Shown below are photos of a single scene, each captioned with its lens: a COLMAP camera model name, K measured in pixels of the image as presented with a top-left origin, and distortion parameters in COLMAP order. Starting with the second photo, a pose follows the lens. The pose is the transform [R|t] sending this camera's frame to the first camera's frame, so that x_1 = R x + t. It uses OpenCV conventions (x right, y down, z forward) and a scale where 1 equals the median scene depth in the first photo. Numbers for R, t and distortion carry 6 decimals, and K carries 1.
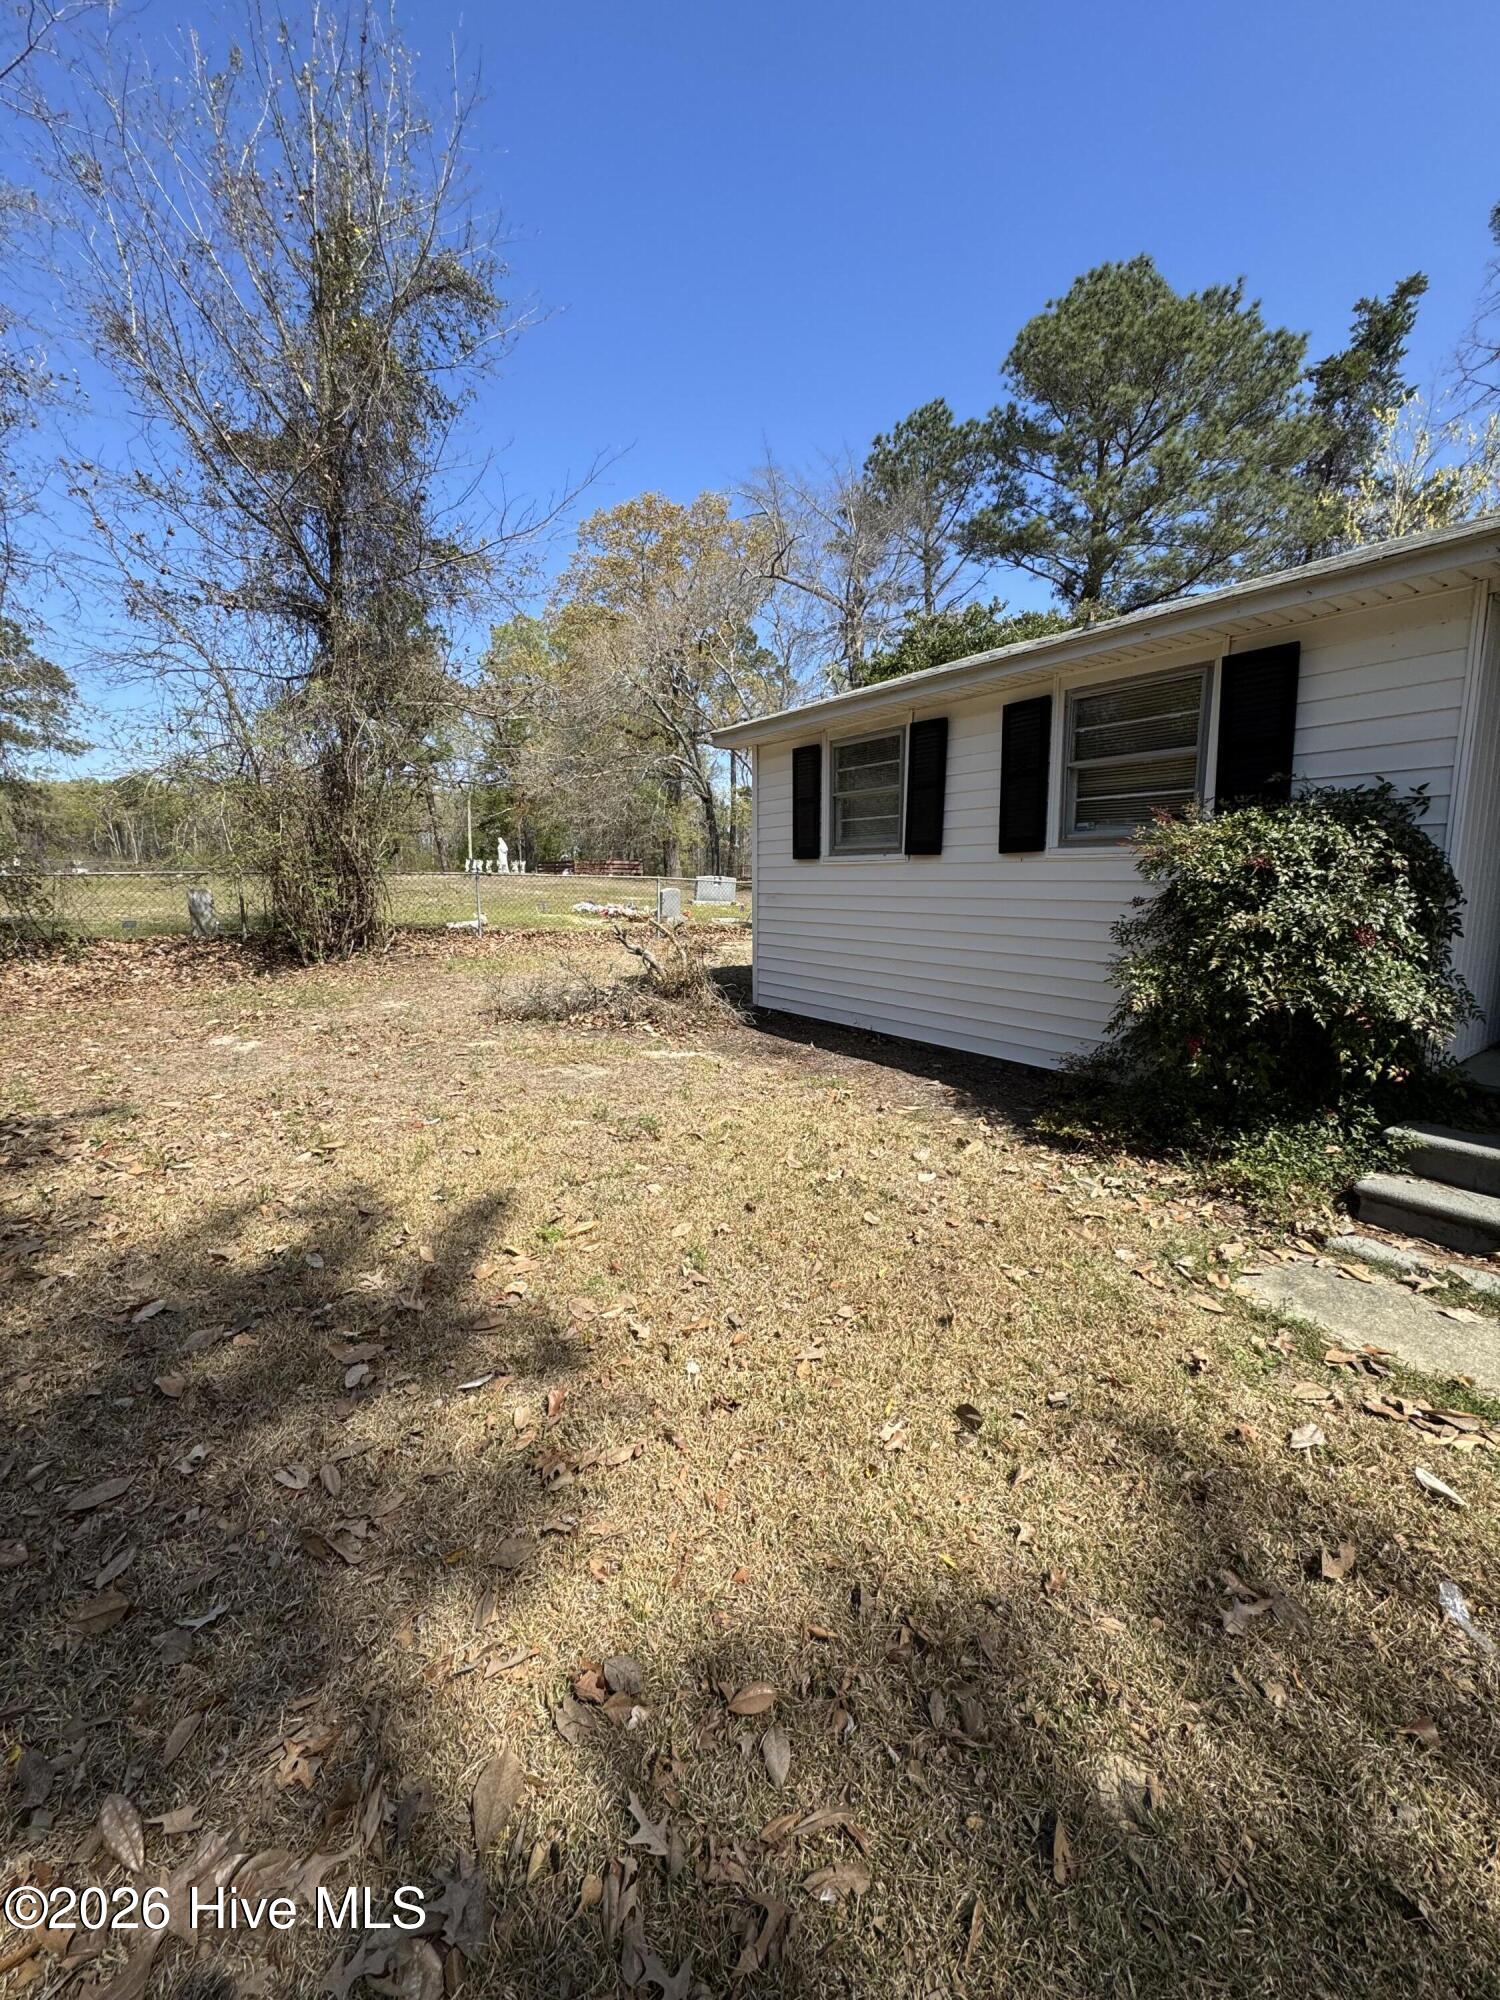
lens RADIAL K [[798.5, 0, 755.3], [0, 798.5, 994.0], [0, 0, 1]] dist [-0.001204, -0.000655]
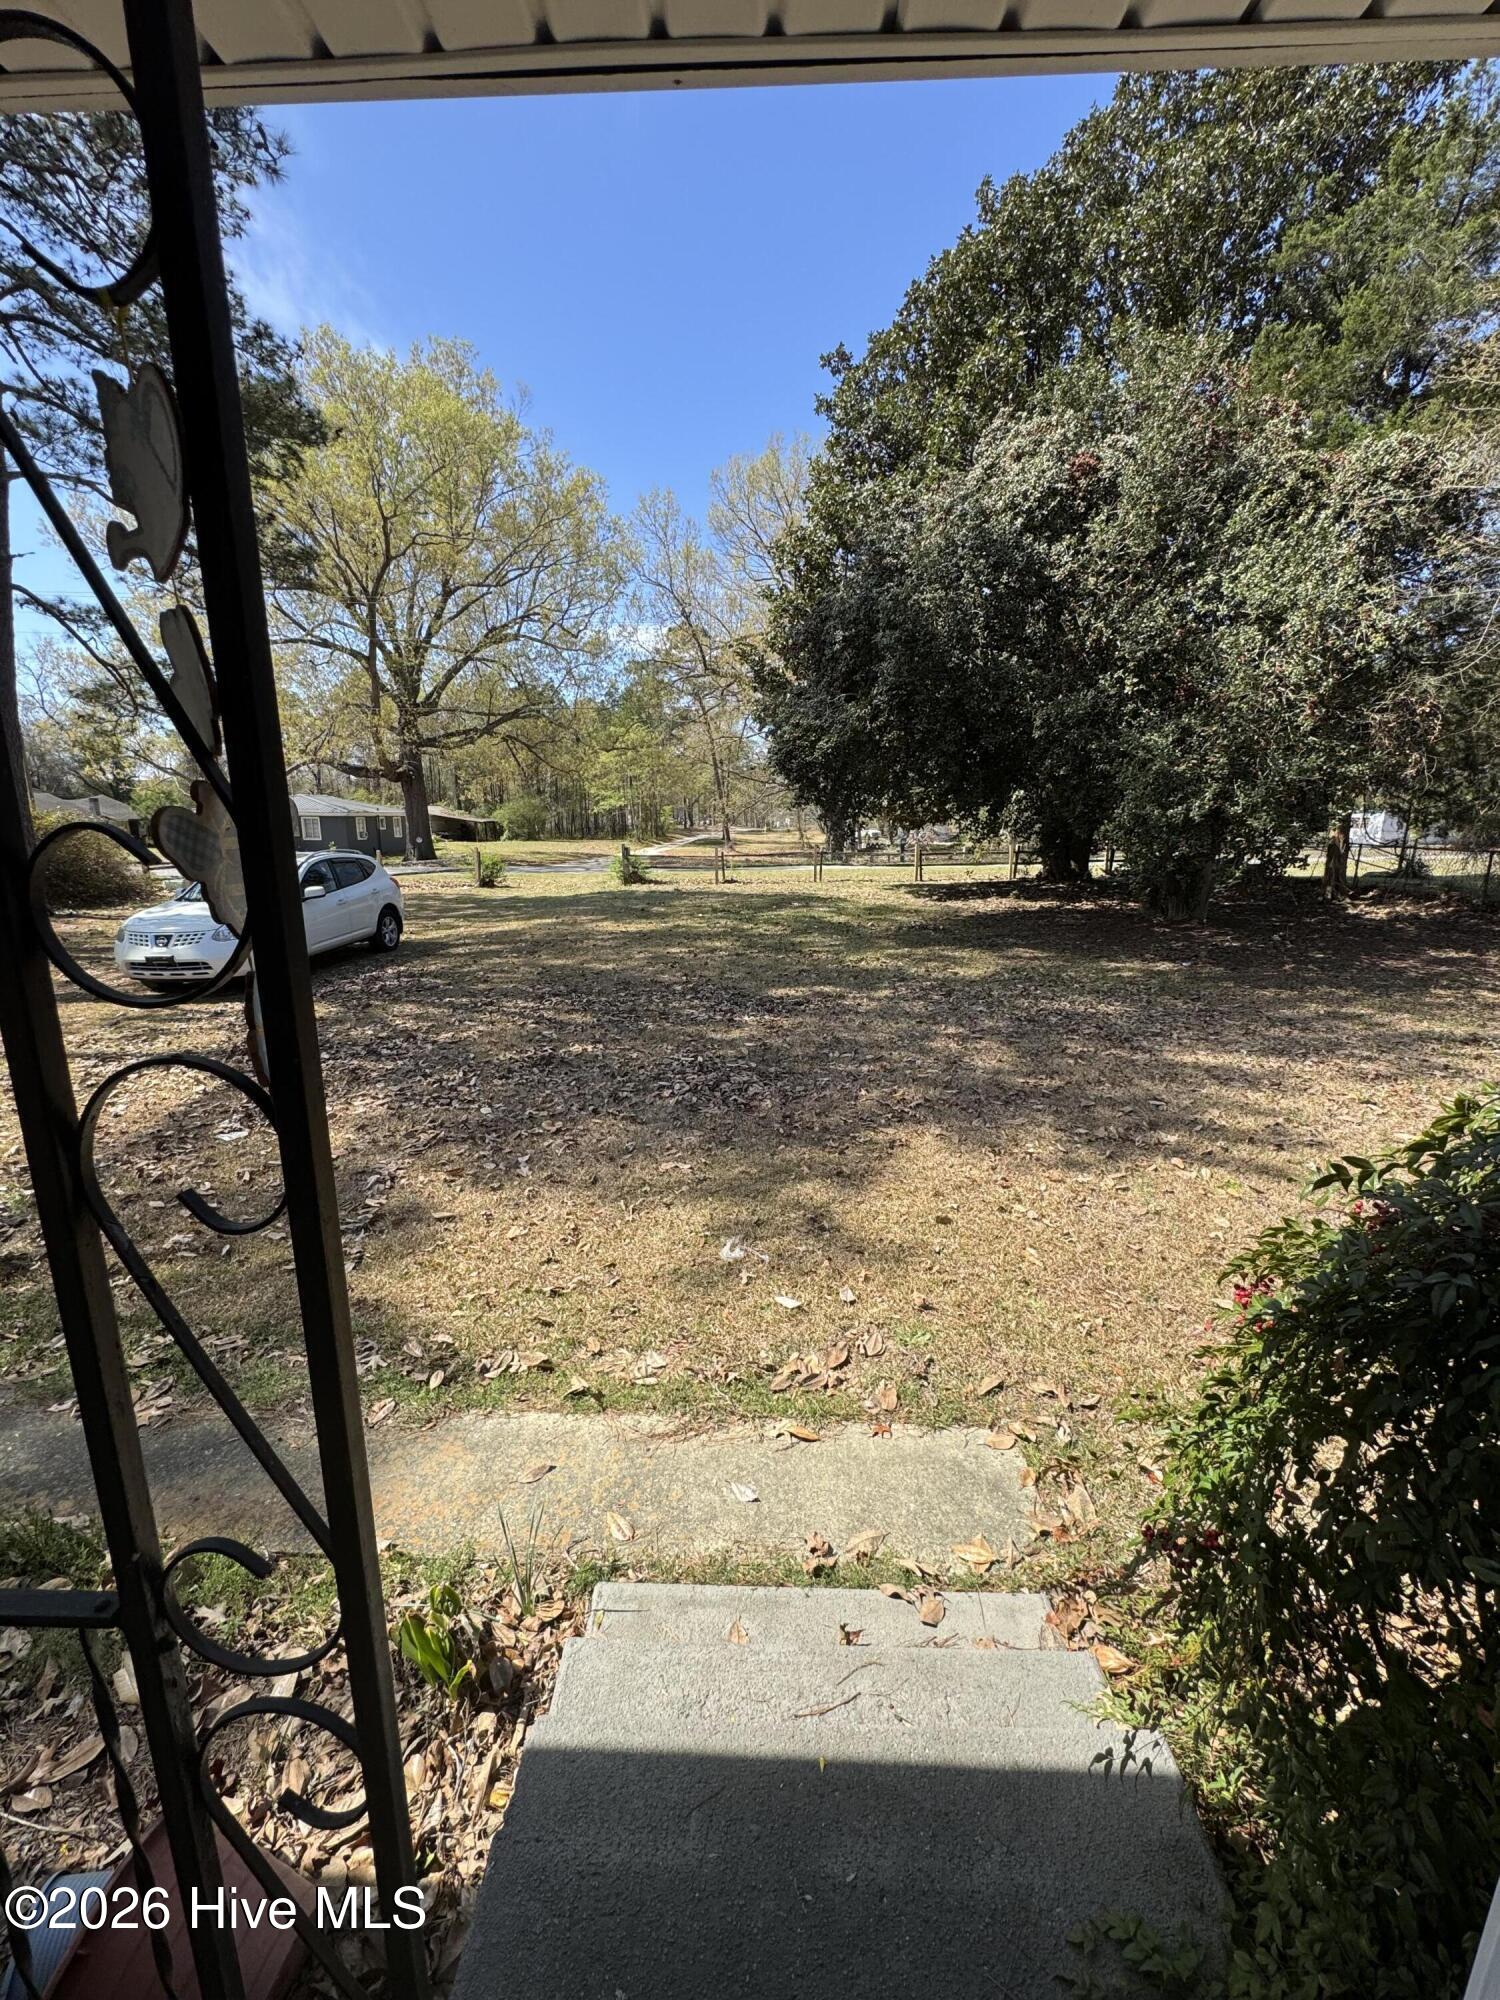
lens RADIAL K [[798.5, 0, 750.4], [0, 798.5, 999.1], [0, 0, 1]] dist [-0.001204, -0.000655]
pose [[-0.620288, 0.167374, -0.766308, 0.740506], [-0.122208, 0.944415, 0.305197, -0.193847], [0.774796, 0.282959, -0.565355, 0.591580]]
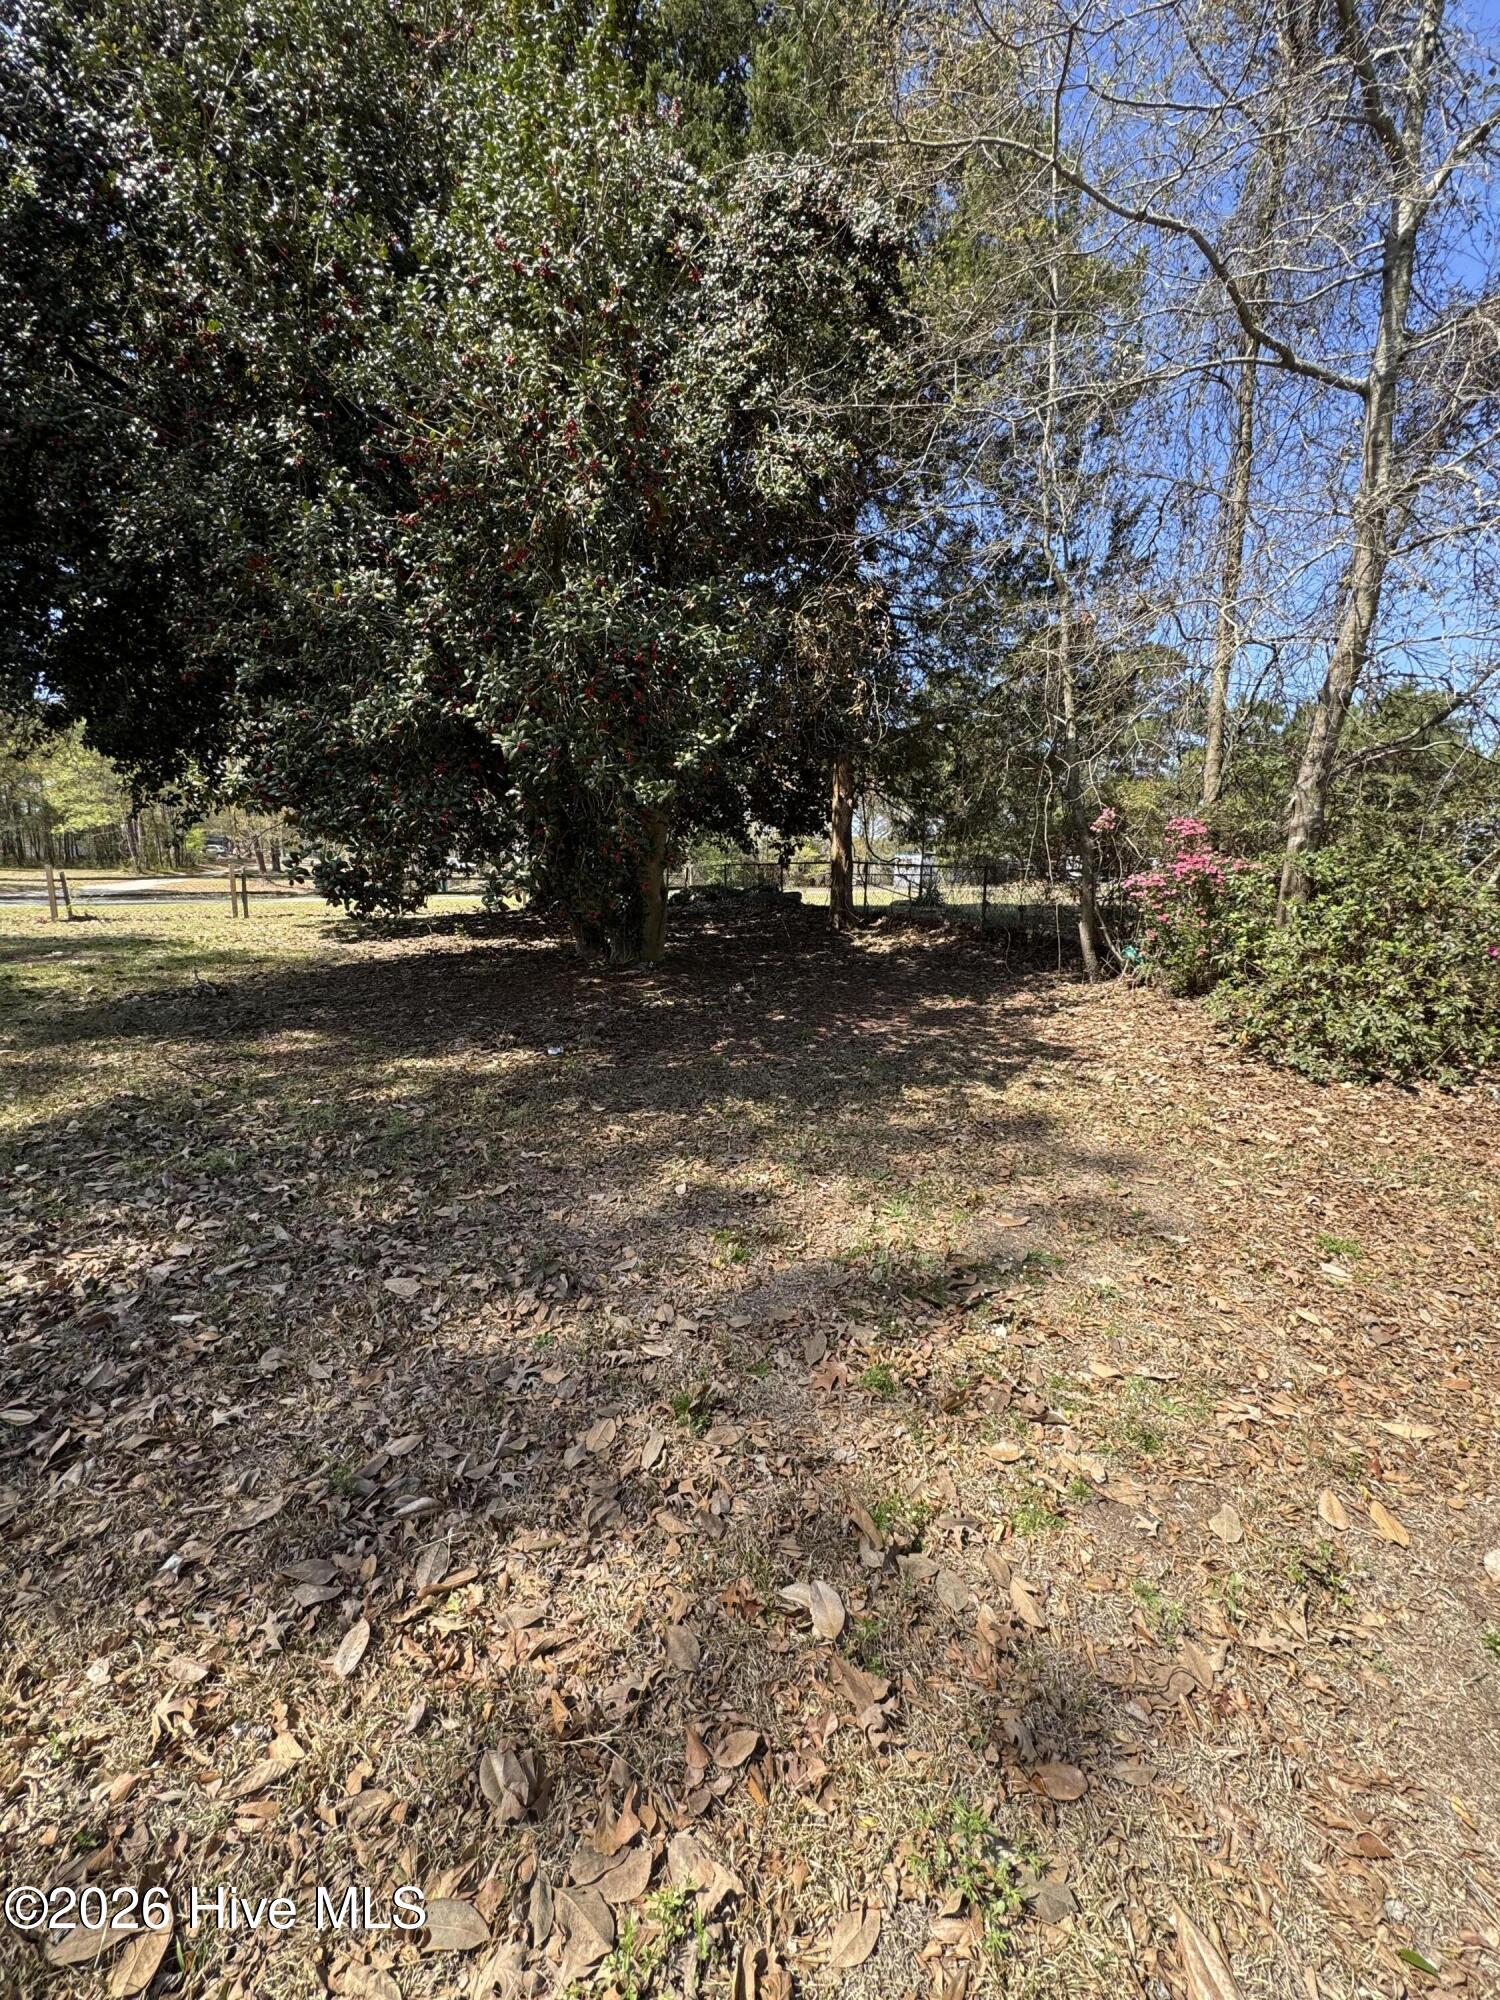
lens RADIAL K [[798.5, 0, 756.3], [0, 798.5, 998.0], [0, 0, 1]] dist [-0.001204, -0.000655]
pose [[-0.218848, 0.152824, -0.963717, -0.448344], [-0.169735, 0.966639, 0.191832, -0.126546], [0.960883, 0.205559, -0.185607, 0.722300]]
